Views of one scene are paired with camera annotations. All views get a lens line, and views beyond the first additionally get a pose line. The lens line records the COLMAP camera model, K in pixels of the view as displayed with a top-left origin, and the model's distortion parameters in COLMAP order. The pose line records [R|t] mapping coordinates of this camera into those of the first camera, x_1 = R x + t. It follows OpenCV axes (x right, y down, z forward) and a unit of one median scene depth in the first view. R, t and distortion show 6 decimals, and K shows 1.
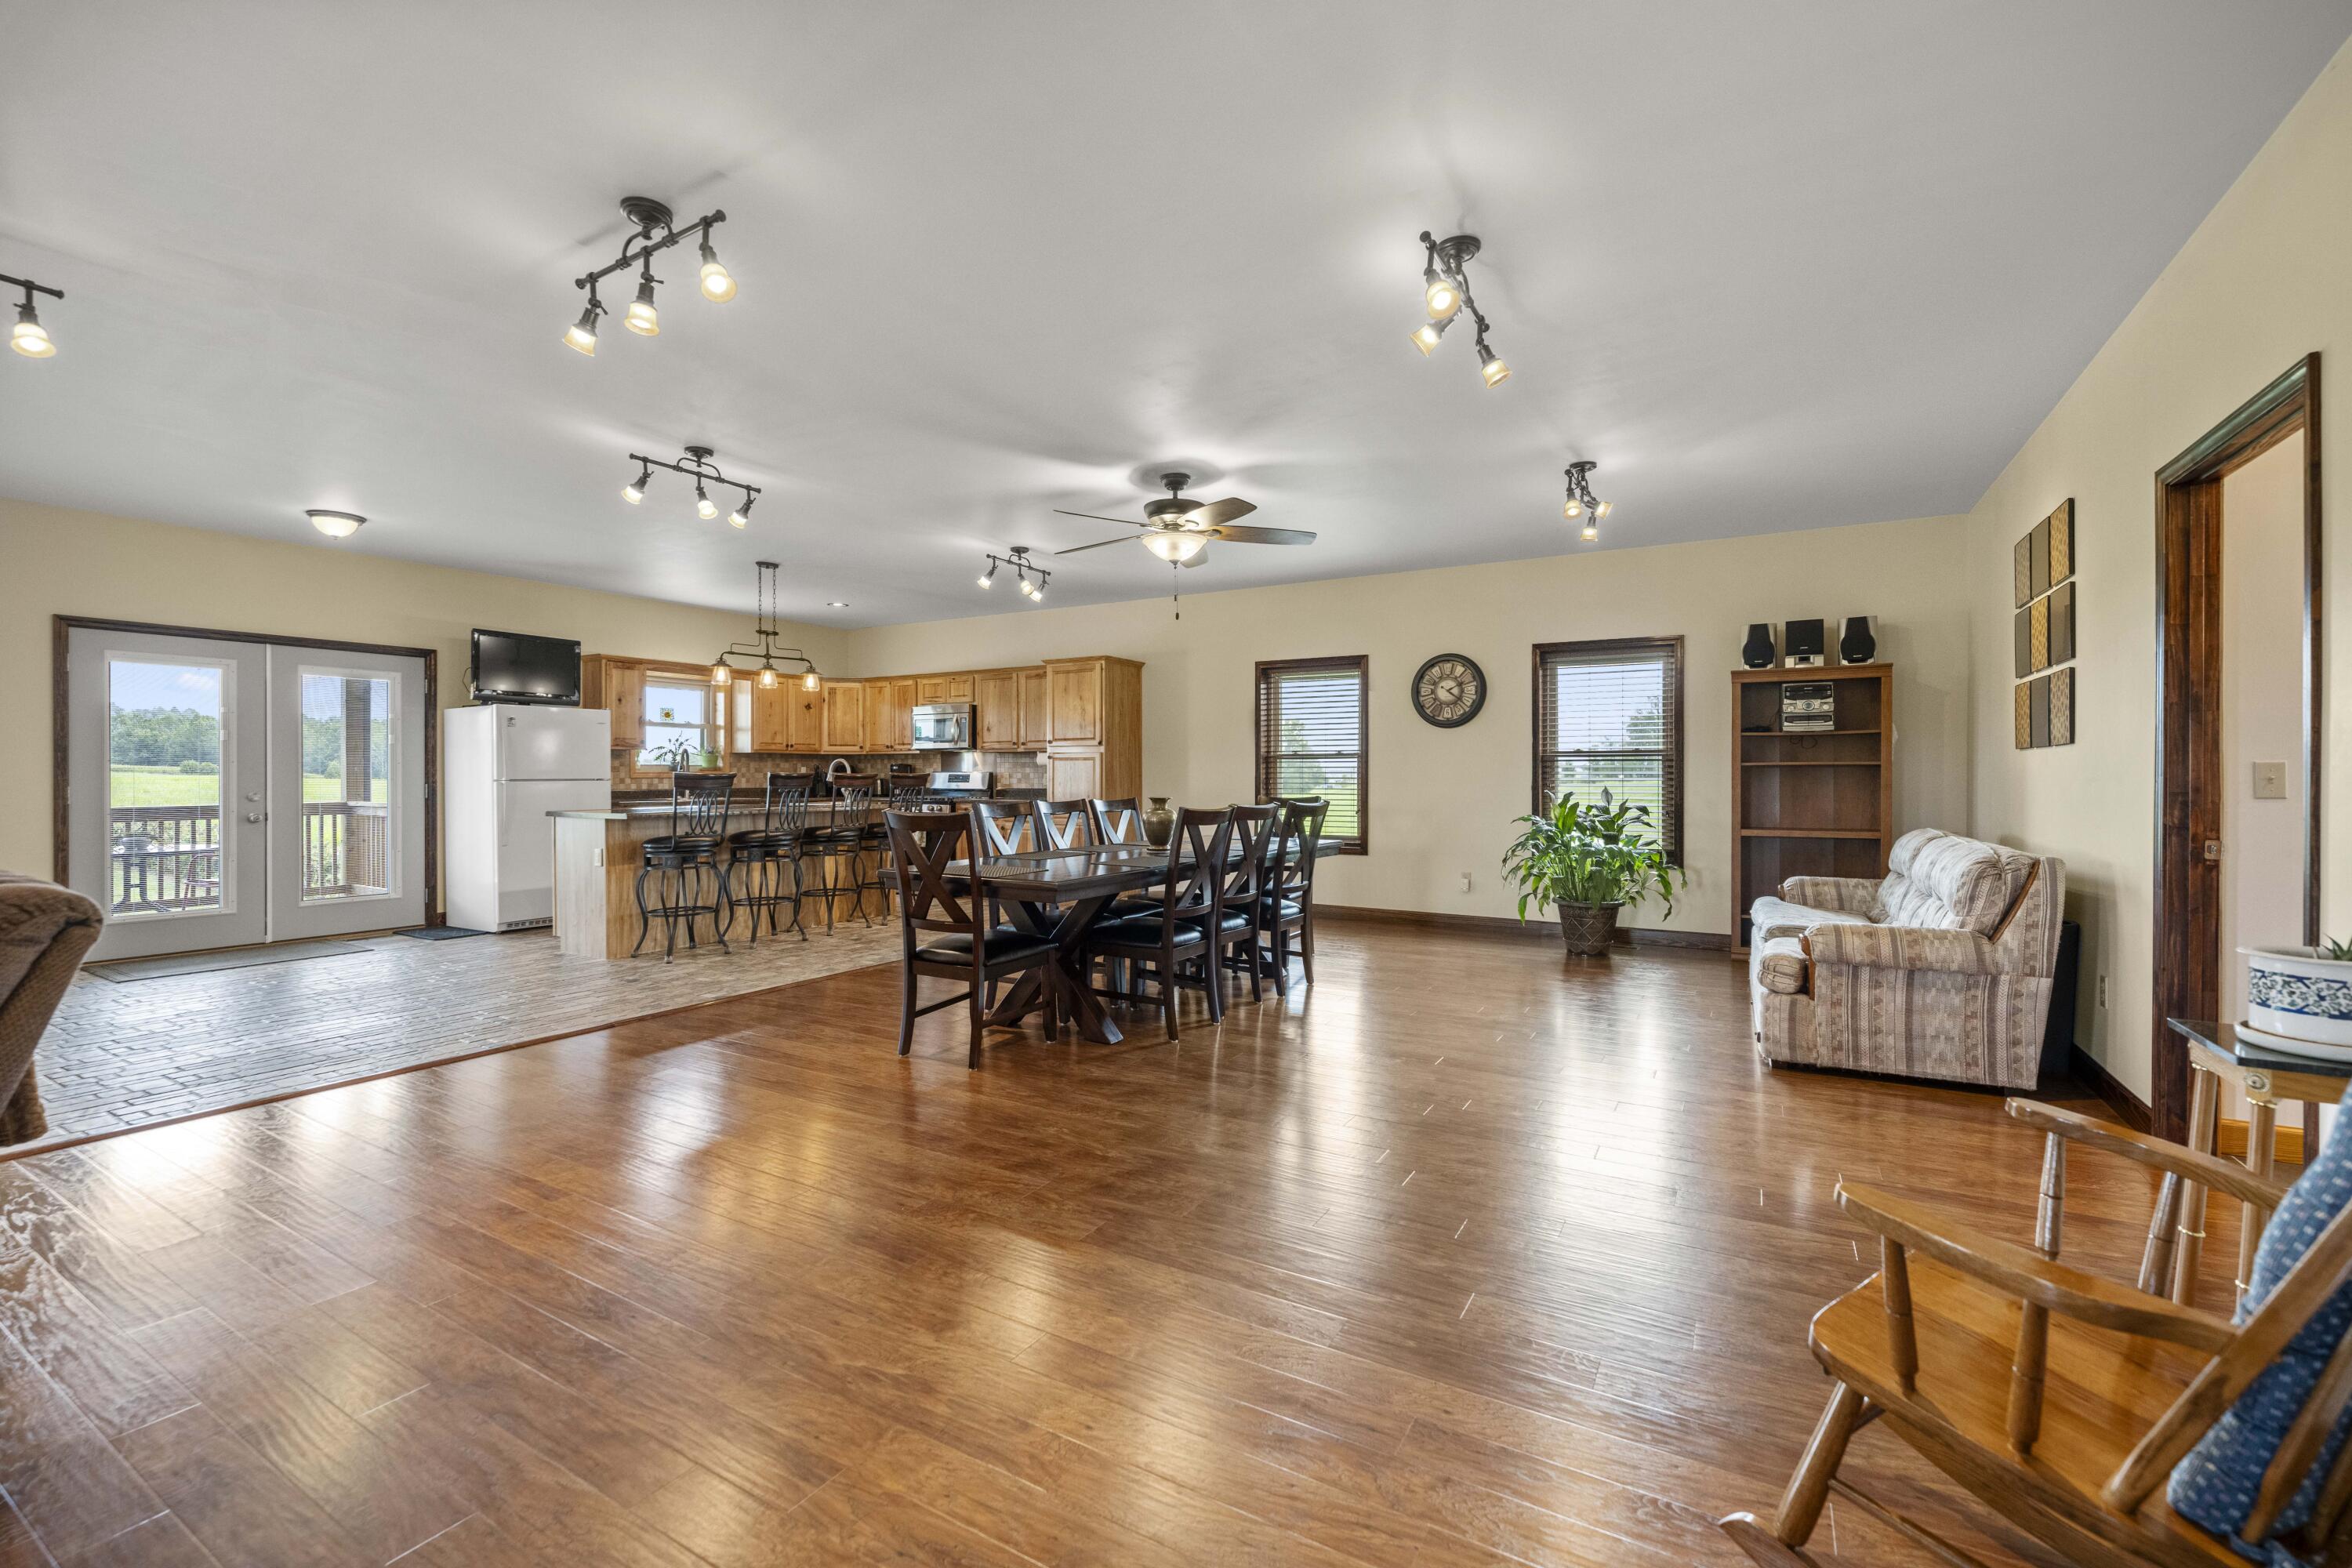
lens RADIAL K [[990.1, 0, 1172.6], [0, 990.1, 781.0], [0, 0, 1]] dist [-0.001135, -0.000012]
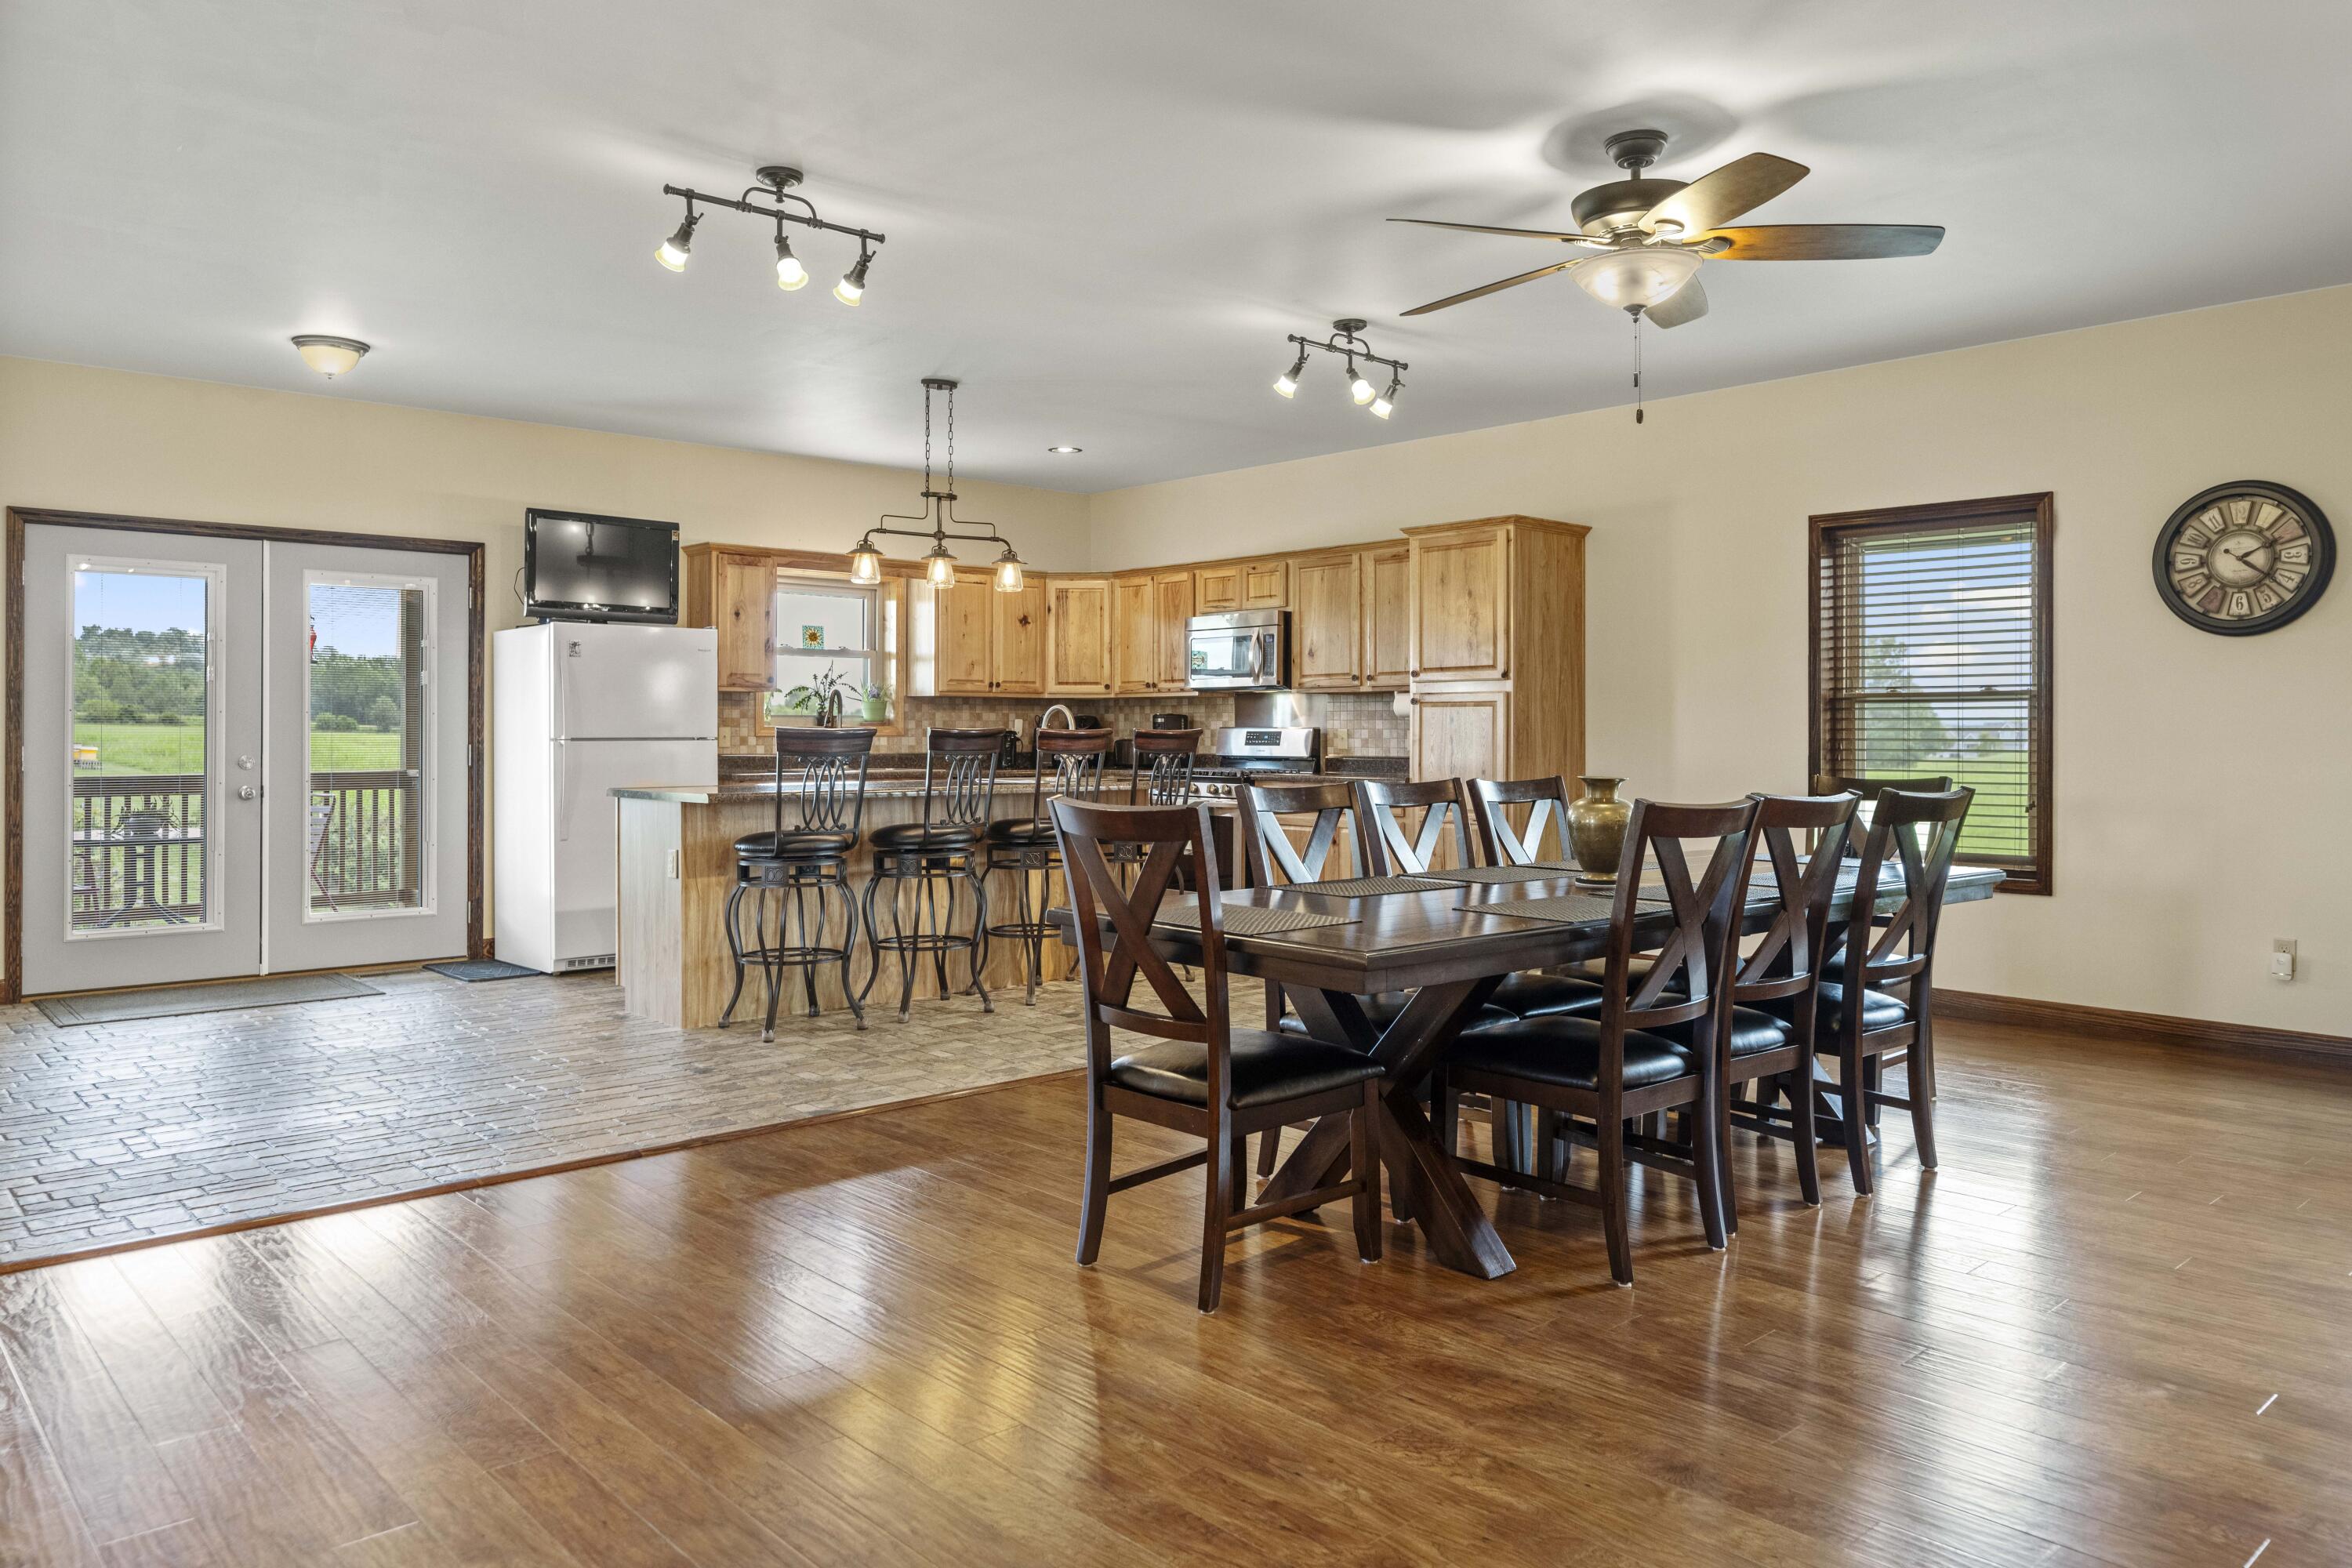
lens RADIAL K [[1601.2, 0, 1163.9], [0, 1601.2, 731.4], [0, 0, 1]] dist [0.002403, -0.003237]
pose [[0.954895, 0.001472, -0.296939, 0.012626], [-0.003619, 0.999971, -0.006678, -0.000516], [0.296920, 0.007452, 0.954873, 0.123447]]
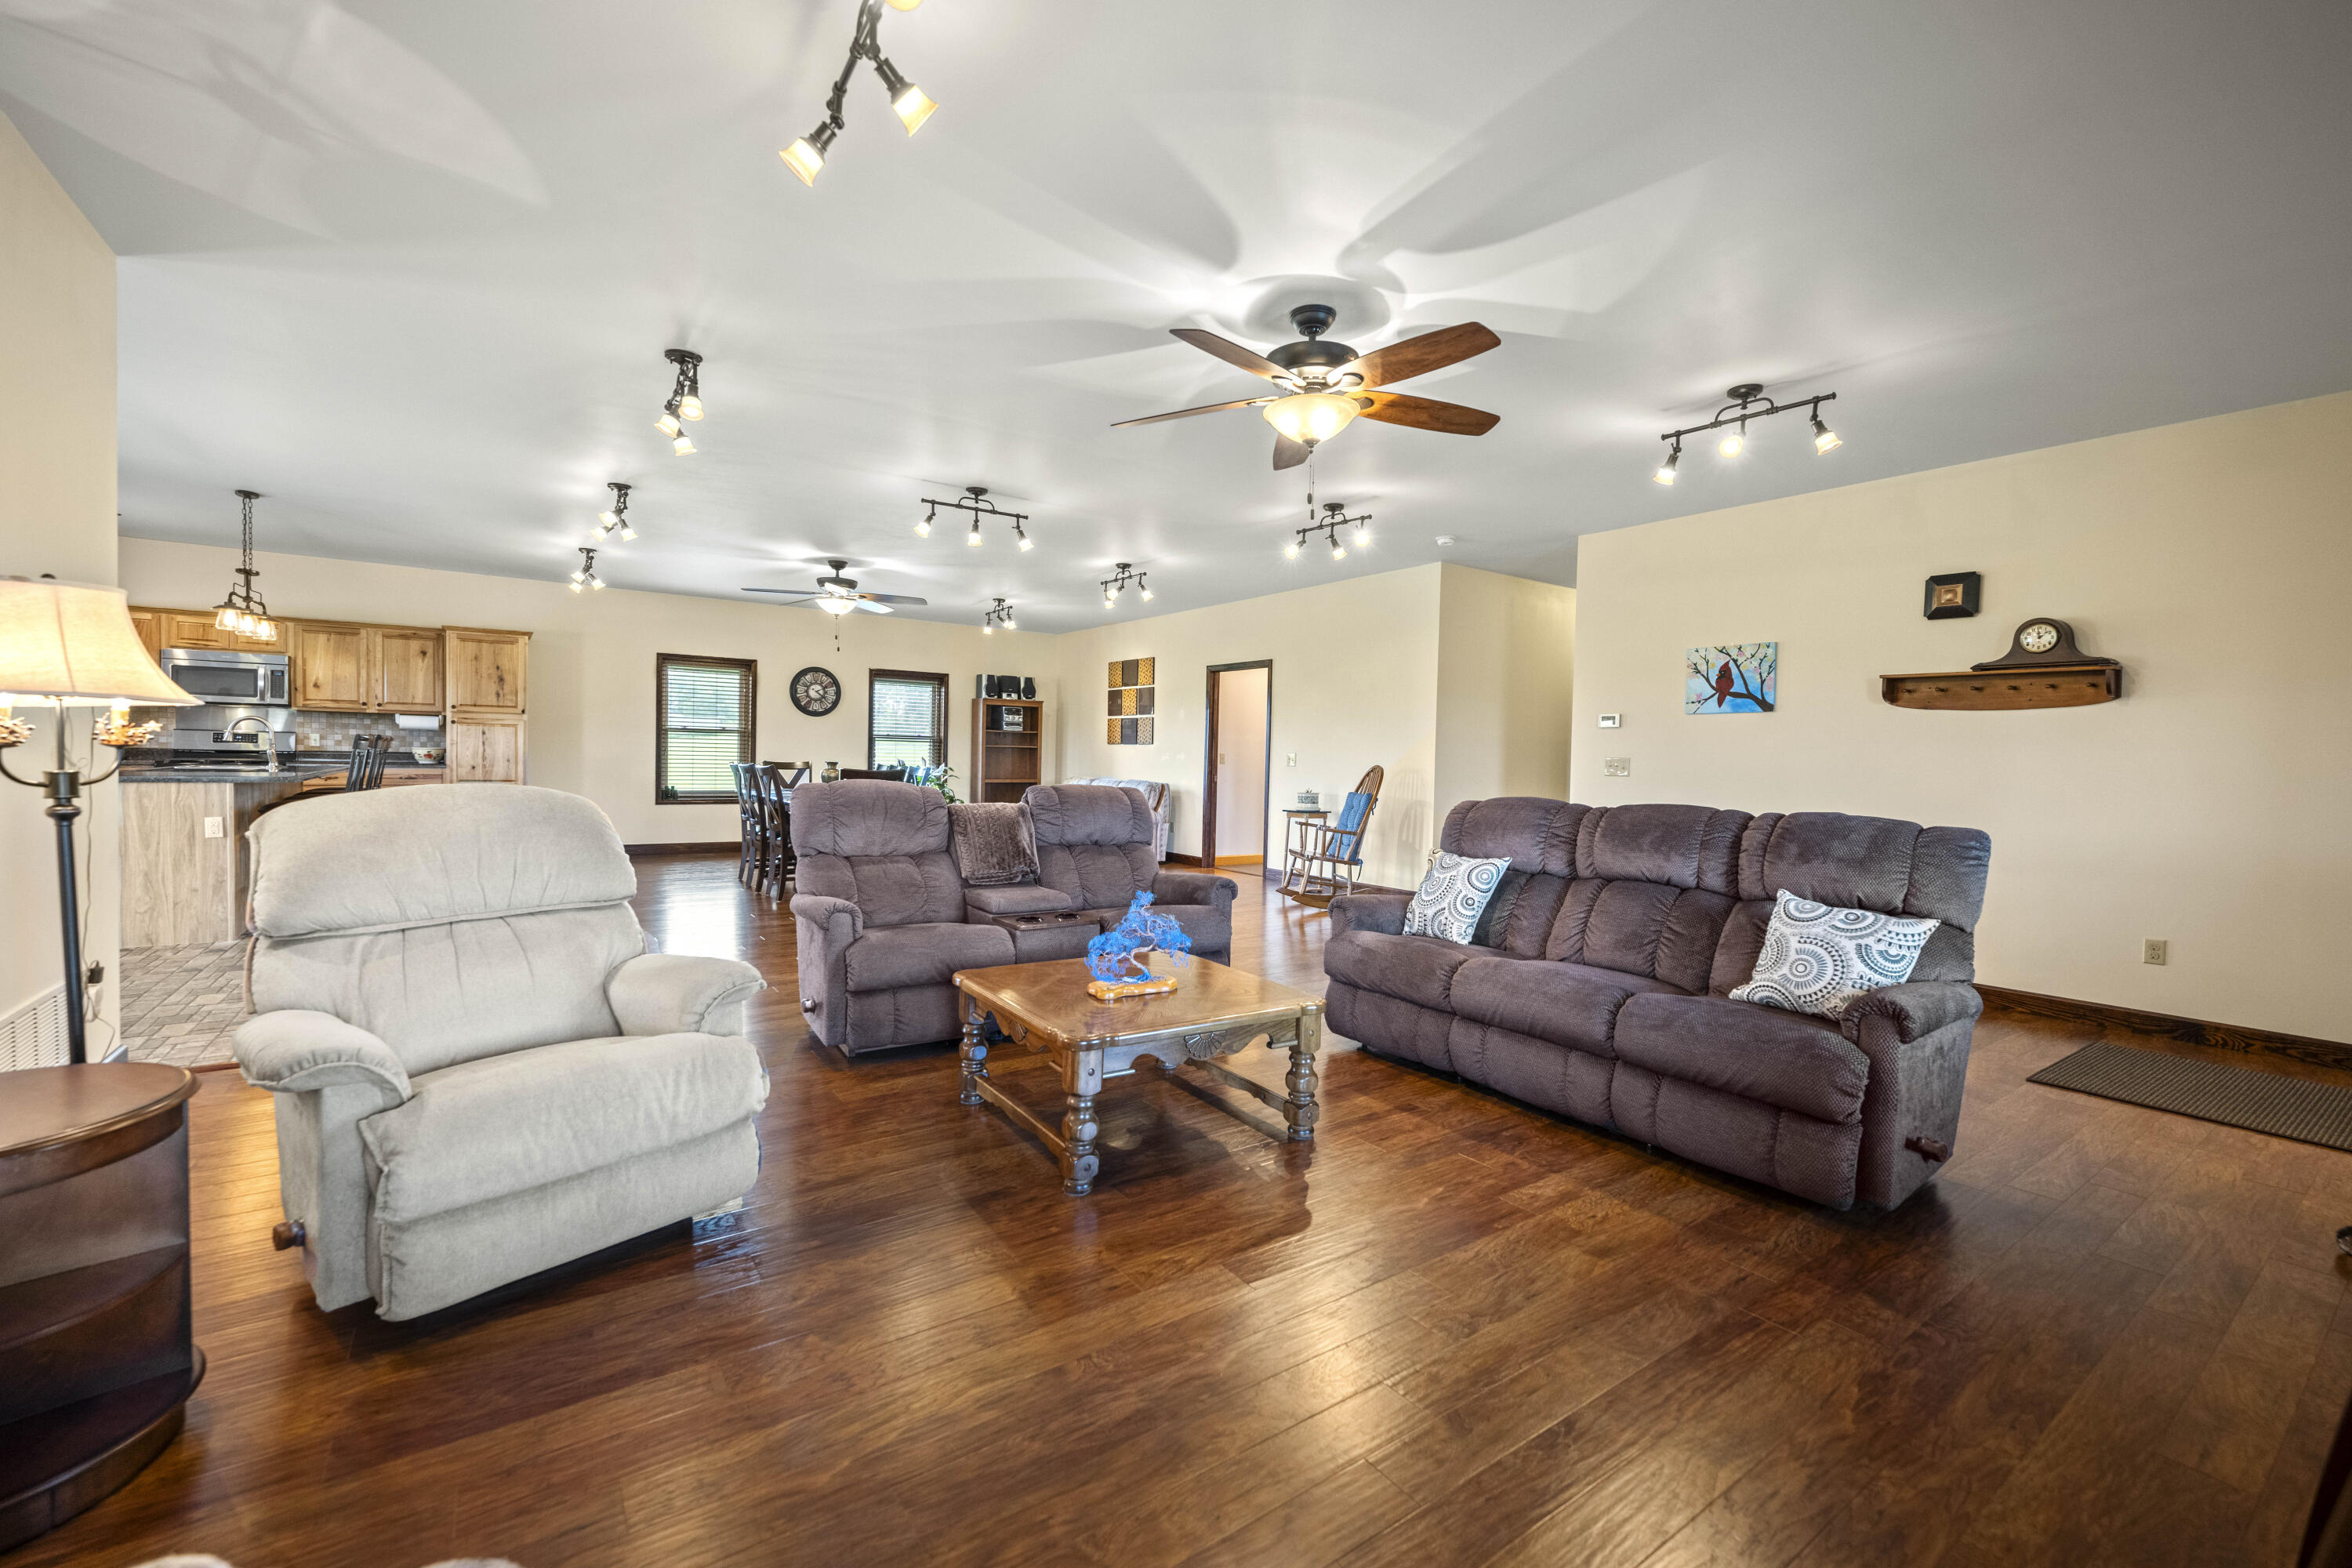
lens RADIAL K [[964.4, 0, 1171.7], [0, 964.4, 786.1], [0, 0, 1]] dist [0.000122, 0.000174]
pose [[0.413317, -0.018738, 0.910394, -0.954995], [-0.017069, 0.999453, 0.028320, 0.001902], [-0.910427, -0.027245, 0.412771, -0.117060]]
